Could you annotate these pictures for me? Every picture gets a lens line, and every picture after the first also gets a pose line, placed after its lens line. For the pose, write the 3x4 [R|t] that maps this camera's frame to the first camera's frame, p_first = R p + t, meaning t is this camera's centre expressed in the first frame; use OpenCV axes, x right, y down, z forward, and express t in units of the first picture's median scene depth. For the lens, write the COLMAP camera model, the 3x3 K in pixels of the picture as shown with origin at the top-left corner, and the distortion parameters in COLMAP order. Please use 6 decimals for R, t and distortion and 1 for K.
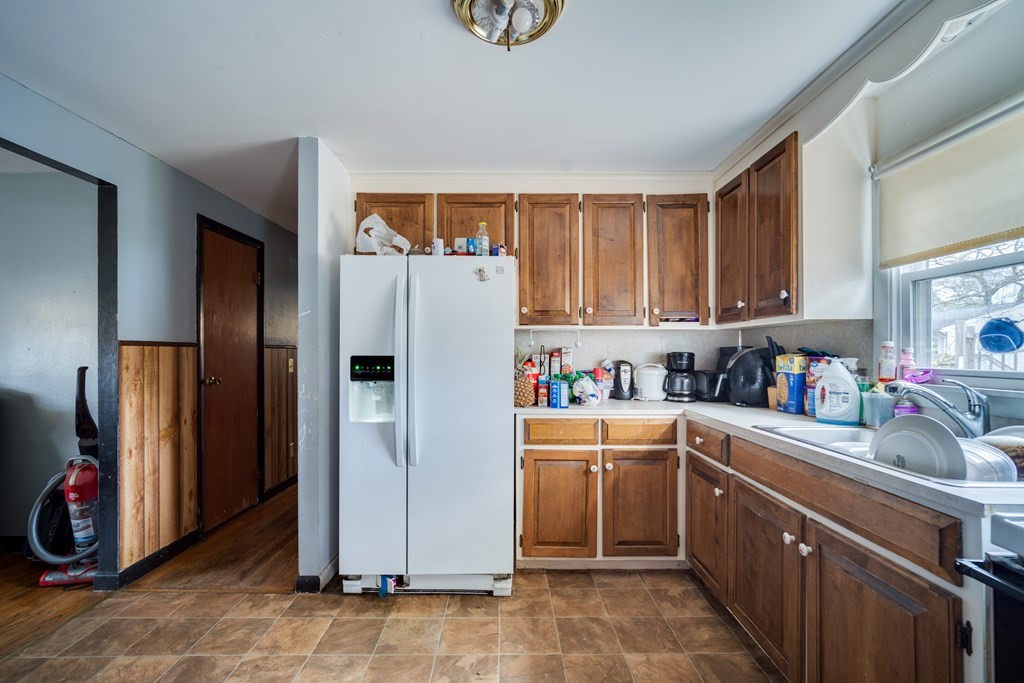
lens RADIAL K [[445.3, 0, 506.0], [0, 445.3, 351.2], [0, 0, 1]] dist [-0.008471, 0.005220]
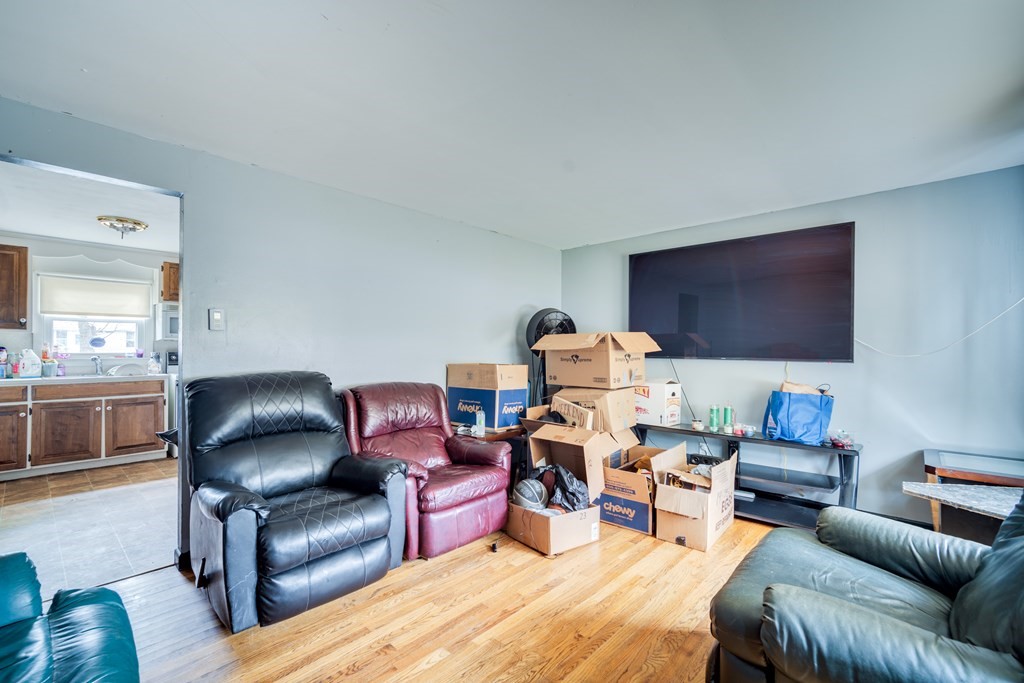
lens RADIAL K [[445.3, 0, 510.7], [0, 445.3, 348.3], [0, 0, 1]] dist [-0.008471, 0.005220]
pose [[-0.732990, -0.001594, 0.680237, -2.133709], [-0.005908, 0.999974, -0.004024, 0.002659], [-0.680214, -0.006969, -0.732981, 0.800562]]
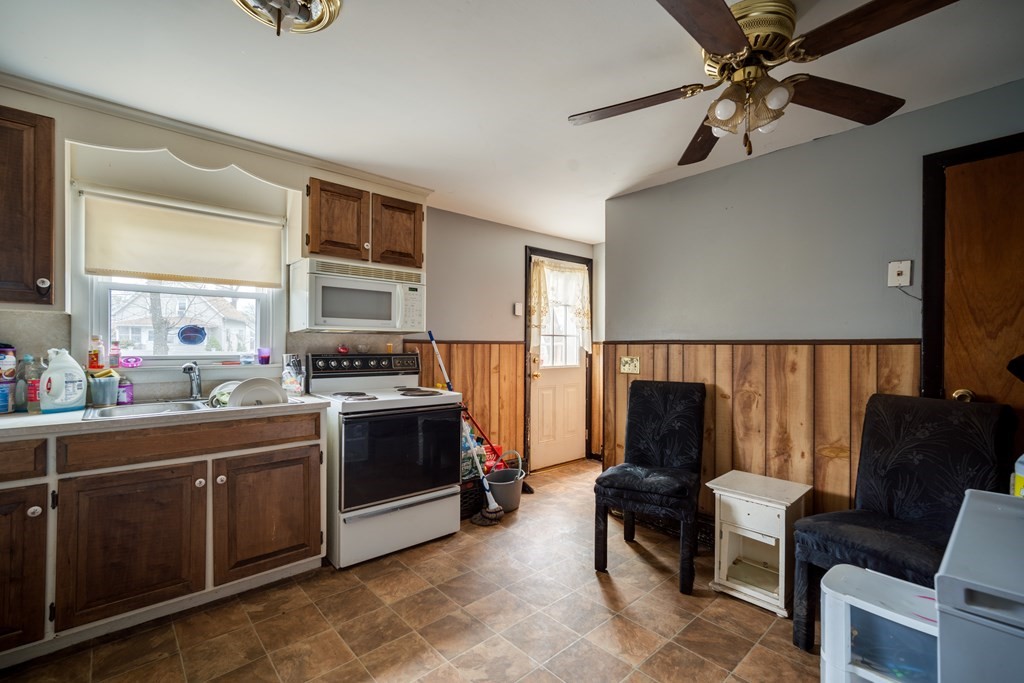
lens RADIAL K [[445.3, 0, 510.5], [0, 445.3, 346.0], [0, 0, 1]] dist [-0.008471, 0.005220]
pose [[-0.667268, -0.004515, 0.744804, -0.613728], [-0.007583, 0.999971, -0.000732, -0.000651], [-0.744779, -0.006136, -0.667283, 0.735017]]
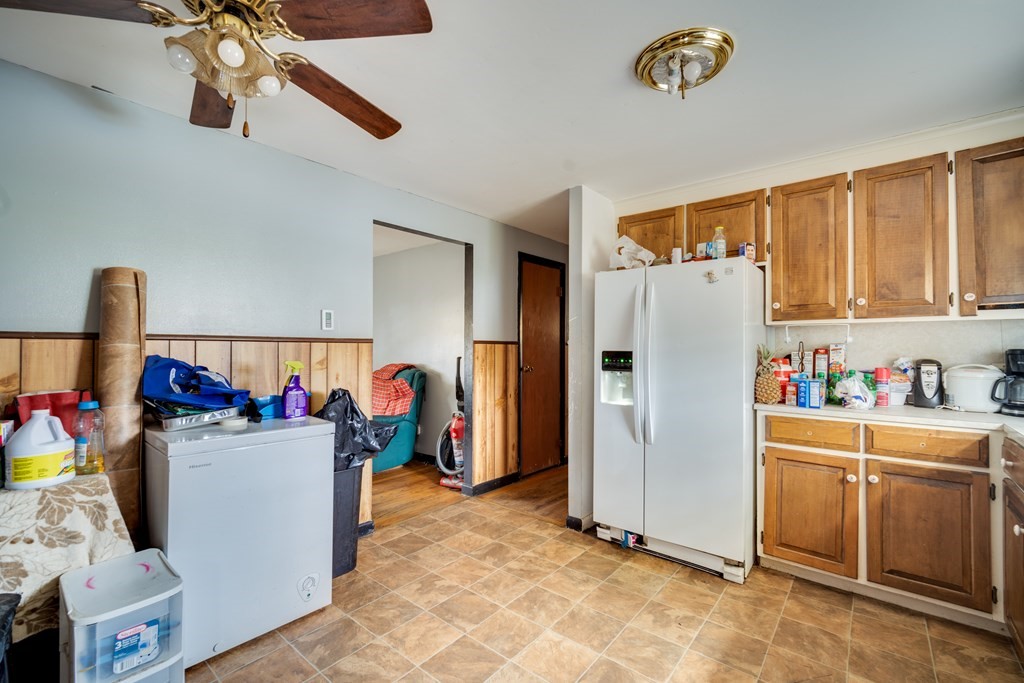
lens RADIAL K [[445.3, 0, 515.3], [0, 445.3, 342.4], [0, 0, 1]] dist [-0.008471, 0.005220]
pose [[0.769534, -0.006499, -0.638572, 0.248759], [-0.002282, 0.999914, -0.012926, 0.002442], [0.638601, 0.011405, 0.769453, -0.127663]]
